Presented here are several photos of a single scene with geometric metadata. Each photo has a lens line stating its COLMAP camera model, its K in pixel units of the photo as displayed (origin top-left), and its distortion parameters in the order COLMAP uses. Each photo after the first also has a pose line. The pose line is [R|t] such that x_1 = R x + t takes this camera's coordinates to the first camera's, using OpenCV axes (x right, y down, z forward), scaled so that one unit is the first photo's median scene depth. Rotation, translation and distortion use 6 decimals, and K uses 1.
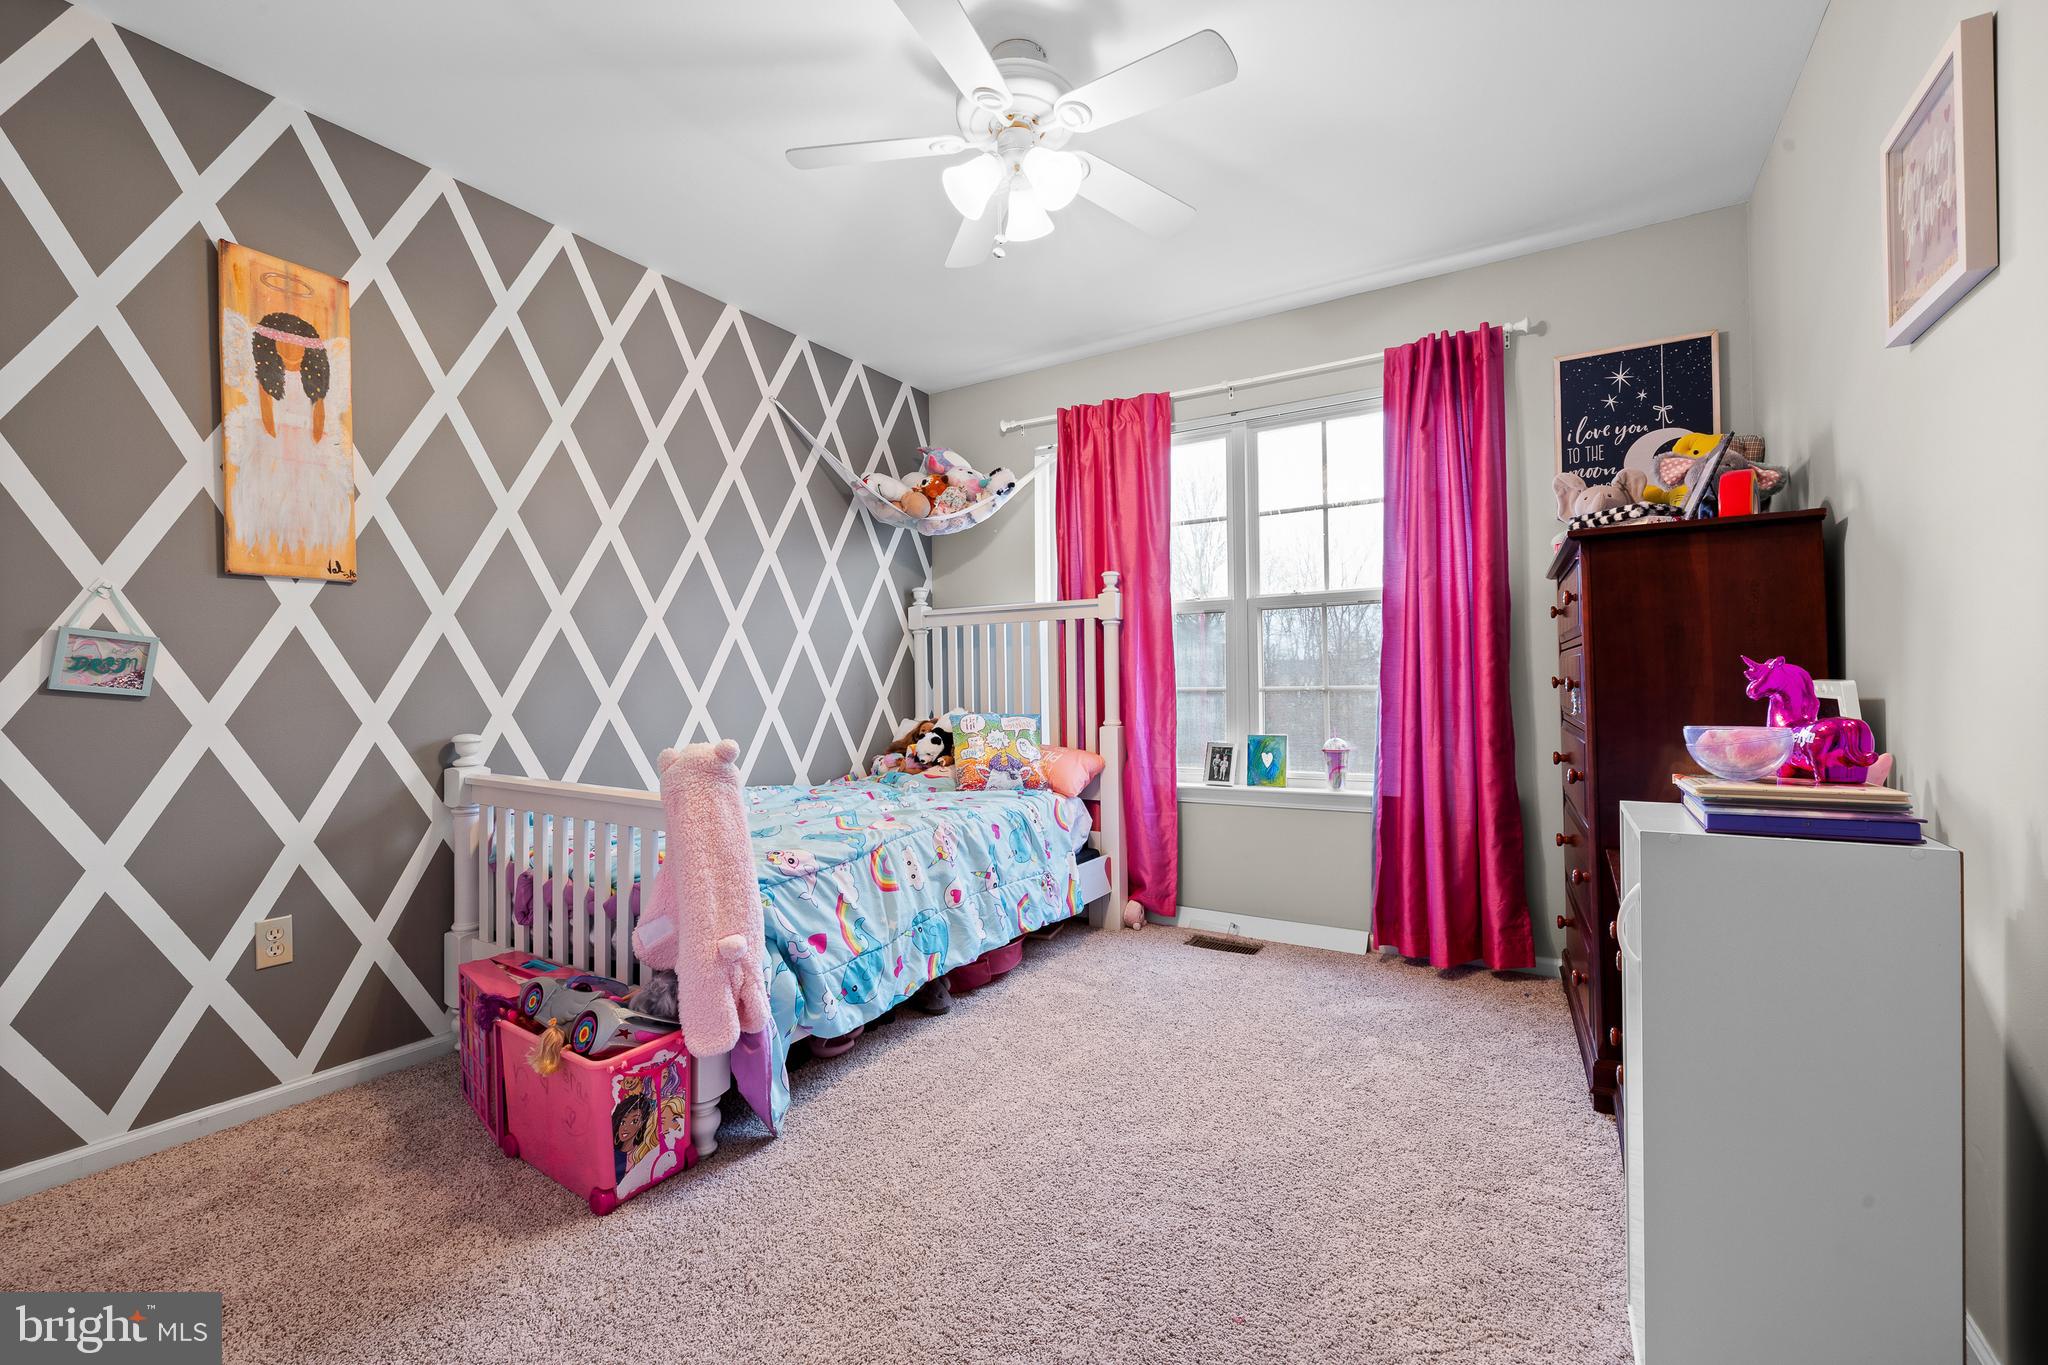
lens RADIAL K [[860.0, 0, 1016.5], [0, 860.0, 685.7], [0, 0, 1]] dist [0.000994, 0.000002]
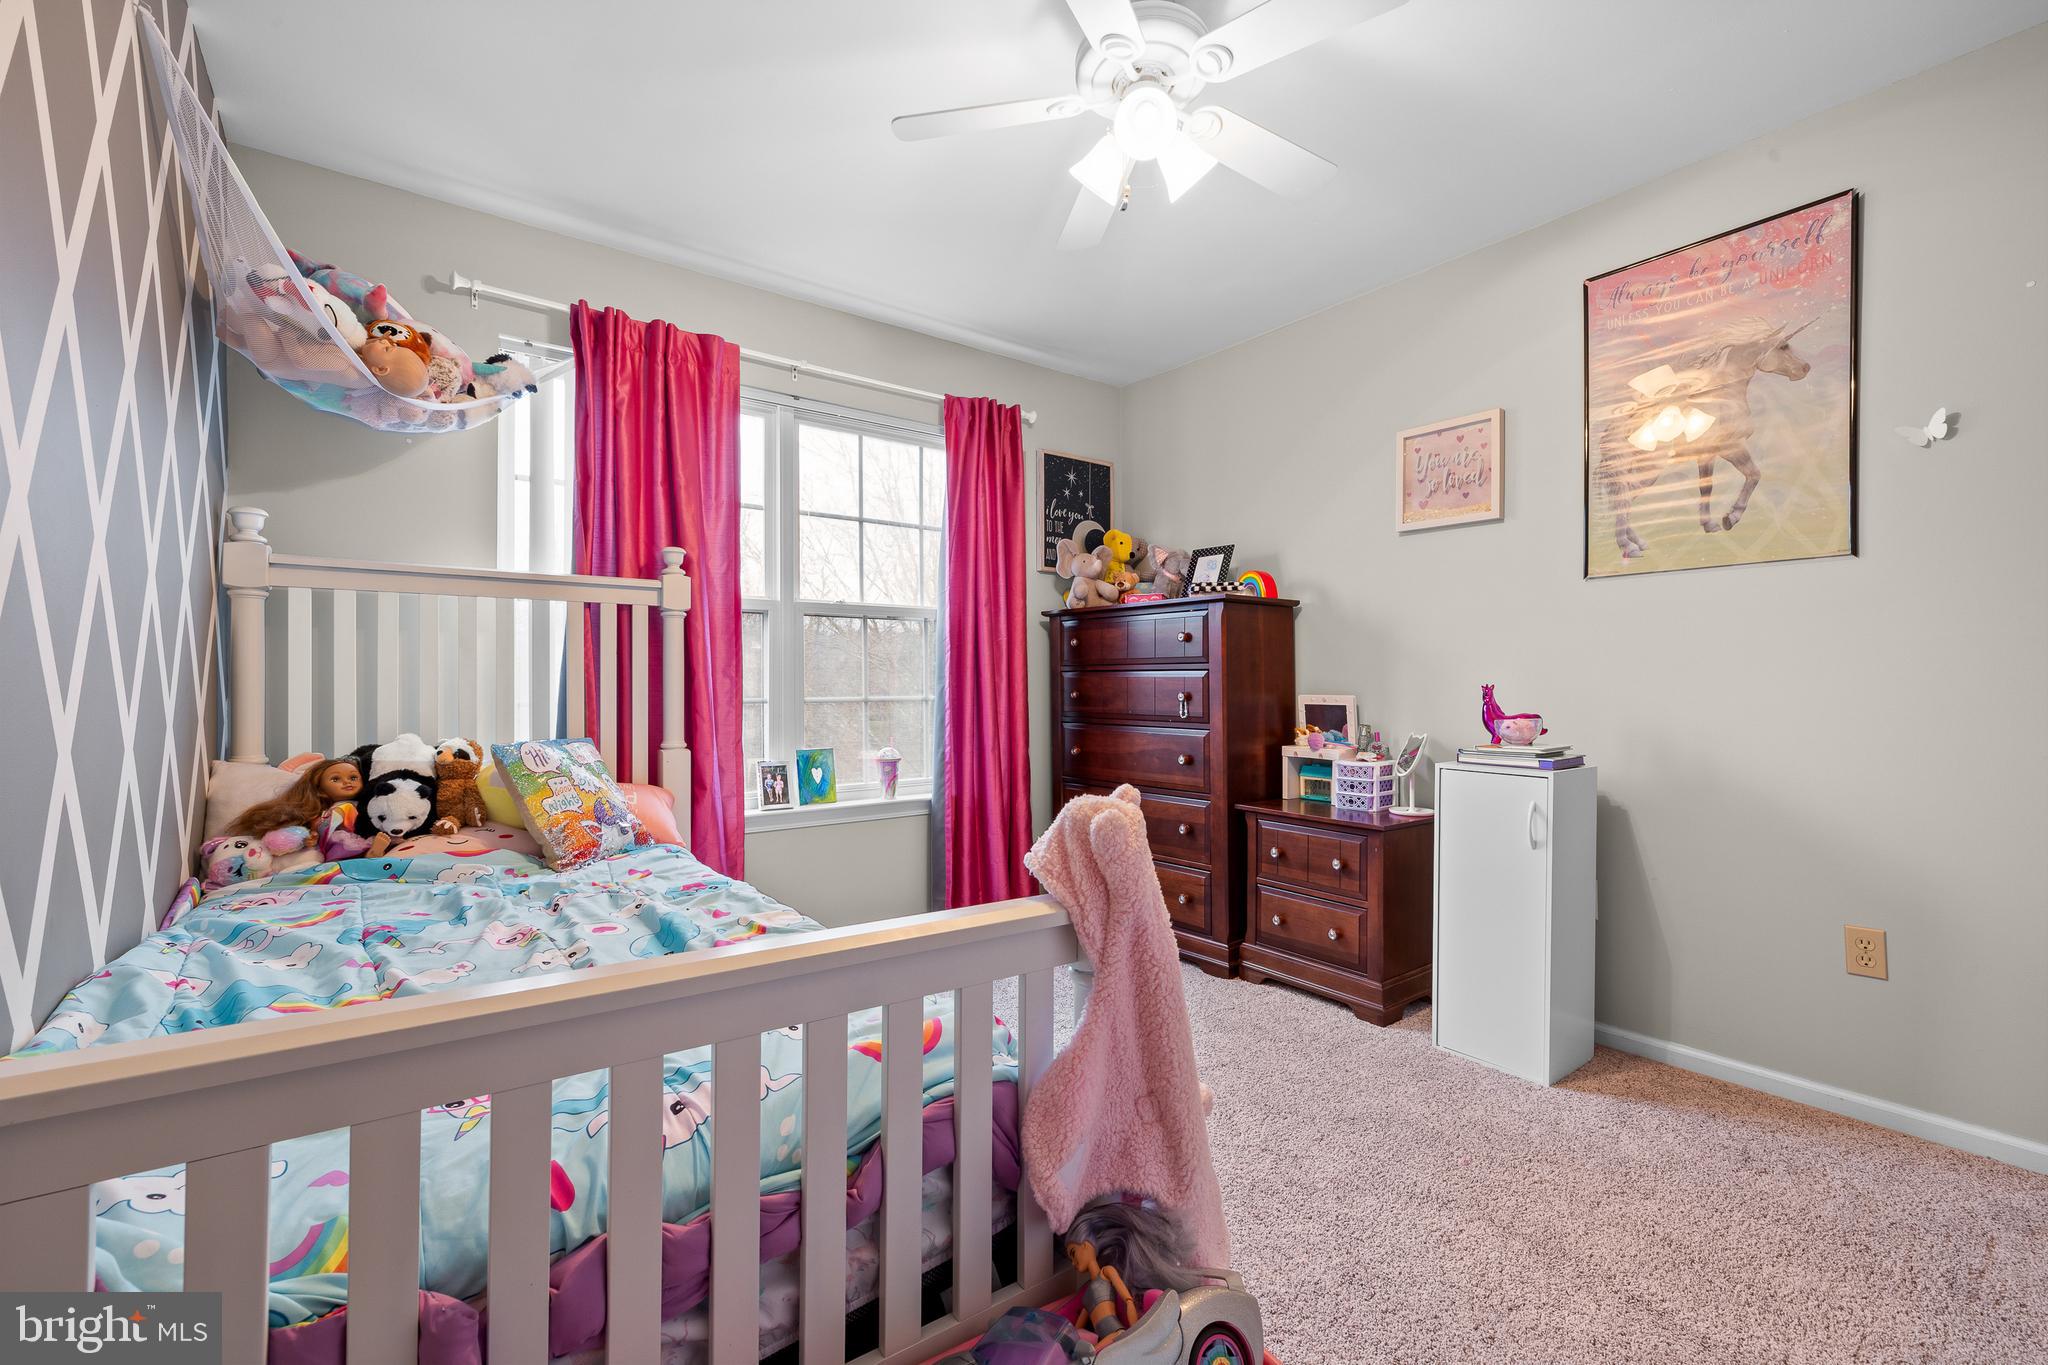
lens RADIAL K [[860.0, 0, 1016.5], [0, 860.0, 685.7], [0, 0, 1]] dist [0.000994, 0.000002]
pose [[0.375749, 0.011917, 0.926645, -0.498879], [-0.002126, 0.999926, -0.011997, -0.001066], [-0.926719, 0.002537, 0.375747, 0.442826]]
